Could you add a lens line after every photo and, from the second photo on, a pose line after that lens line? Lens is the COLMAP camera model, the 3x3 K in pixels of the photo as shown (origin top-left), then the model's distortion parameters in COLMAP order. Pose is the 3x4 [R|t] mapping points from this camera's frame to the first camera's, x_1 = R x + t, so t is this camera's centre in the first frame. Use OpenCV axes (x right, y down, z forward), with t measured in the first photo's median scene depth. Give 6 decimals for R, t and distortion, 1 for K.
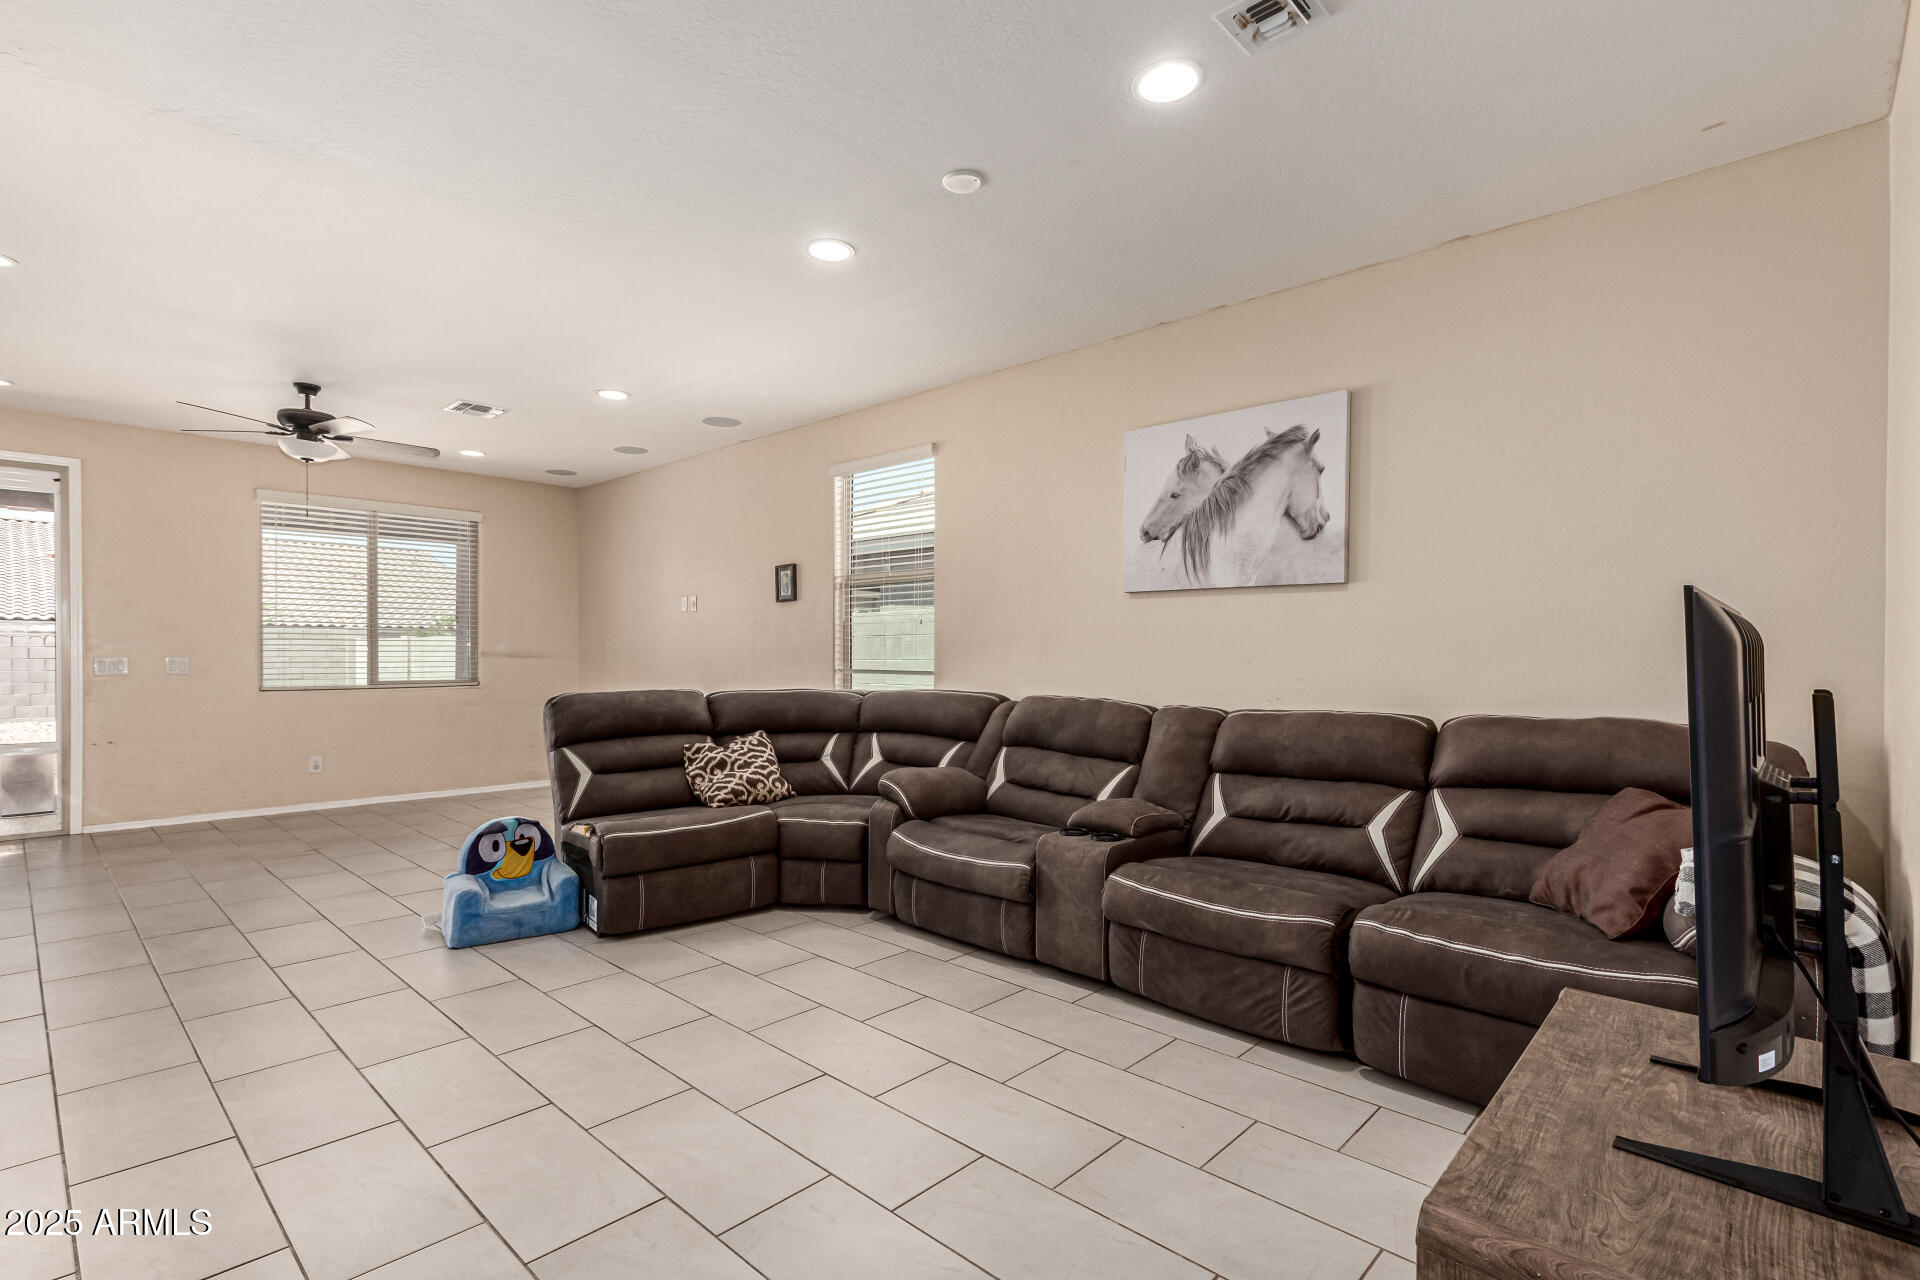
lens RADIAL K [[899.6, 0, 964.2], [0, 899.6, 649.1], [0, 0, 1]] dist [0.009902, -0.001439]
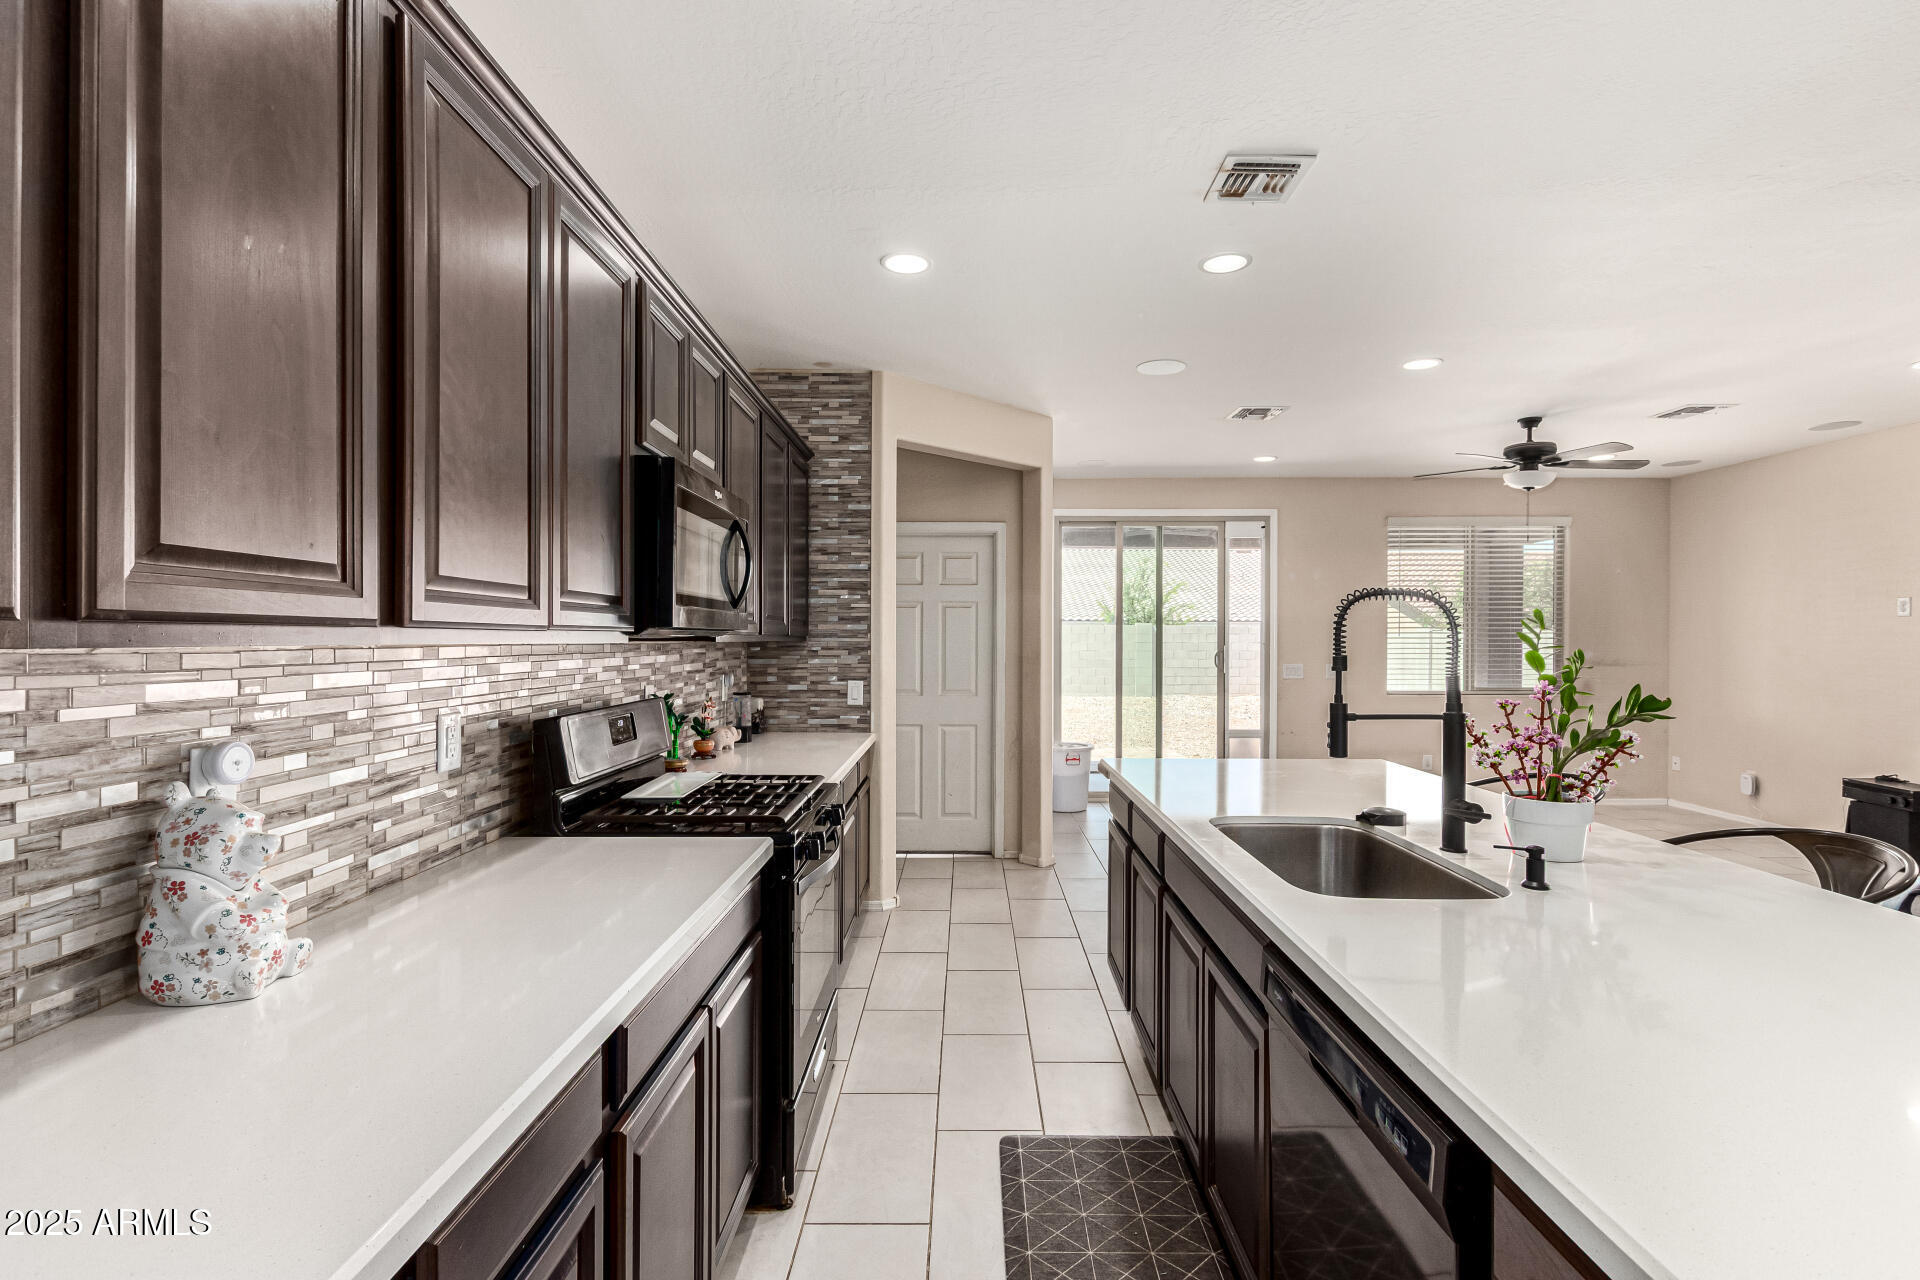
lens RADIAL K [[899.6, 0, 960.8], [0, 899.6, 643.7], [0, 0, 1]] dist [0.009902, -0.001439]
pose [[0.685166, 0.005598, -0.728365, -0.484740], [-0.001234, 0.999978, 0.006524, -0.036723], [0.728386, -0.003571, 0.685158, -0.275545]]
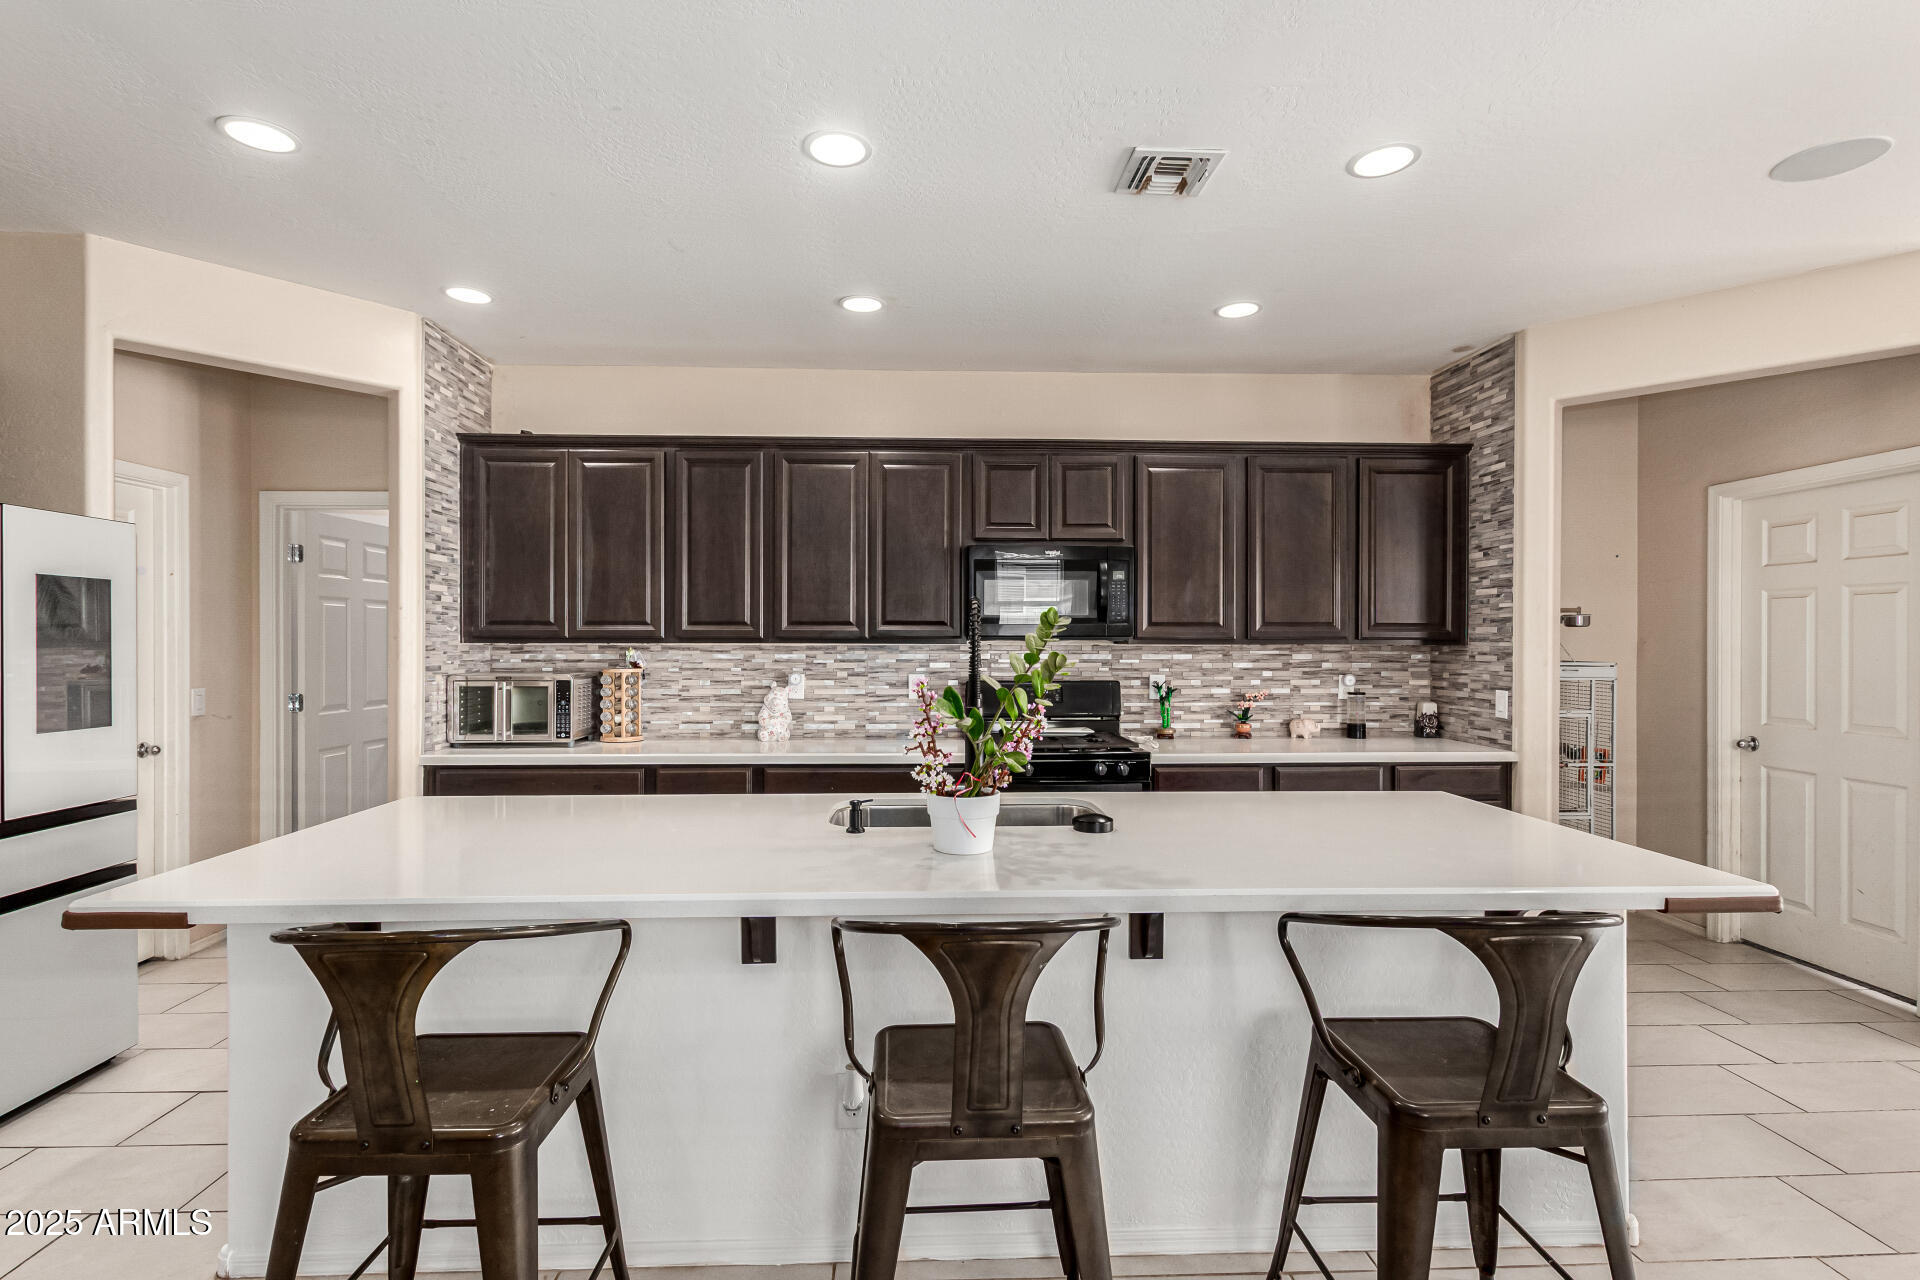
lens RADIAL K [[899.6, 0, 941.1], [0, 899.6, 646.9], [0, 0, 1]] dist [0.009902, -0.001439]
pose [[-0.698972, 0.004255, -0.715136, -0.243905], [-0.001333, 0.999973, 0.007253, -0.037661], [0.715148, 0.006023, -0.698947, 0.673448]]
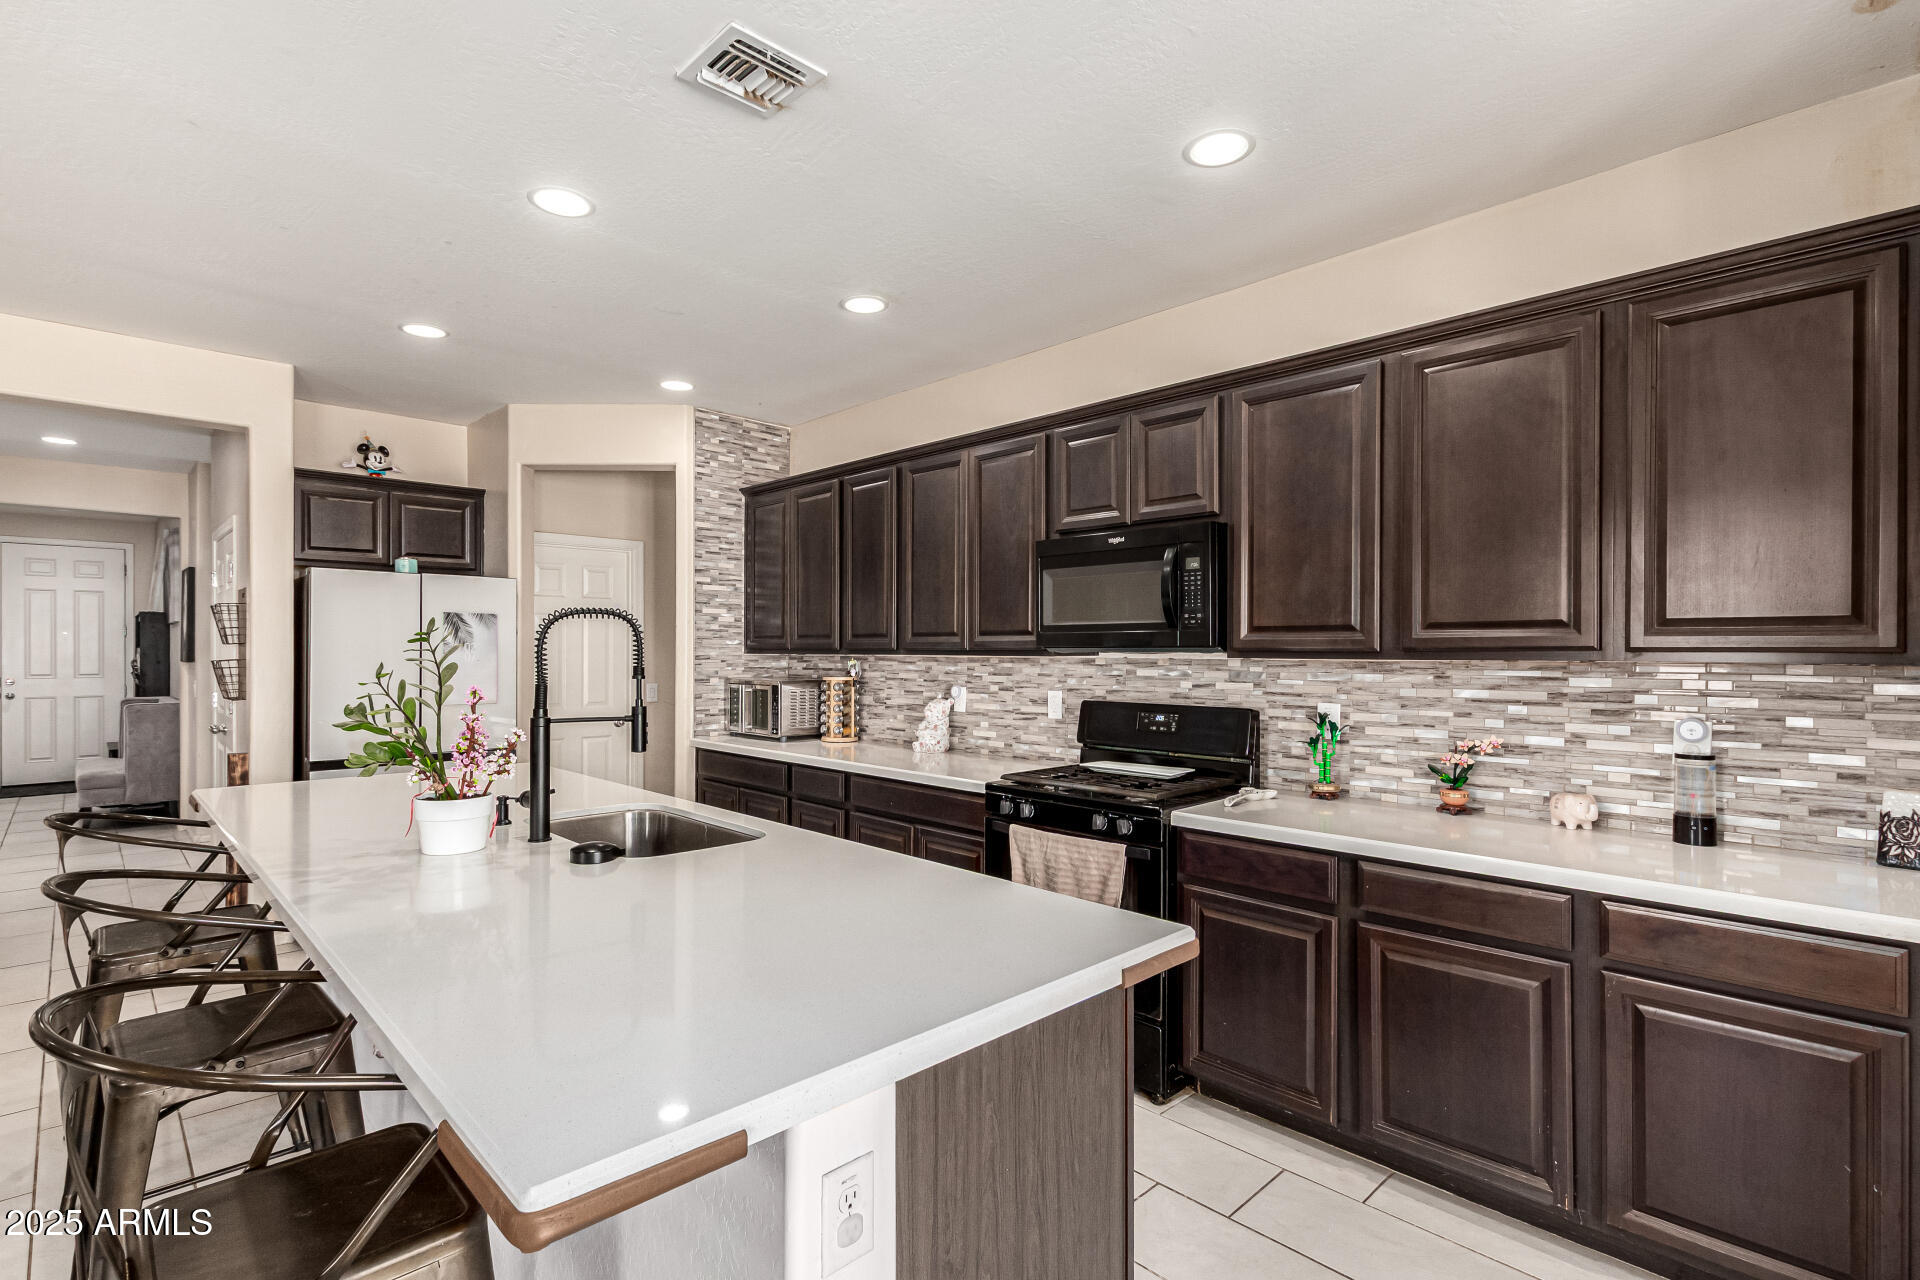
lens RADIAL K [[899.6, 0, 976.0], [0, 899.6, 656.8], [0, 0, 1]] dist [0.009902, -0.001439]
pose [[-0.999452, -0.003077, 0.032947, -0.980168], [-0.002853, 0.999972, 0.006846, -0.038937], [-0.032967, 0.006748, -0.999434, 0.857520]]
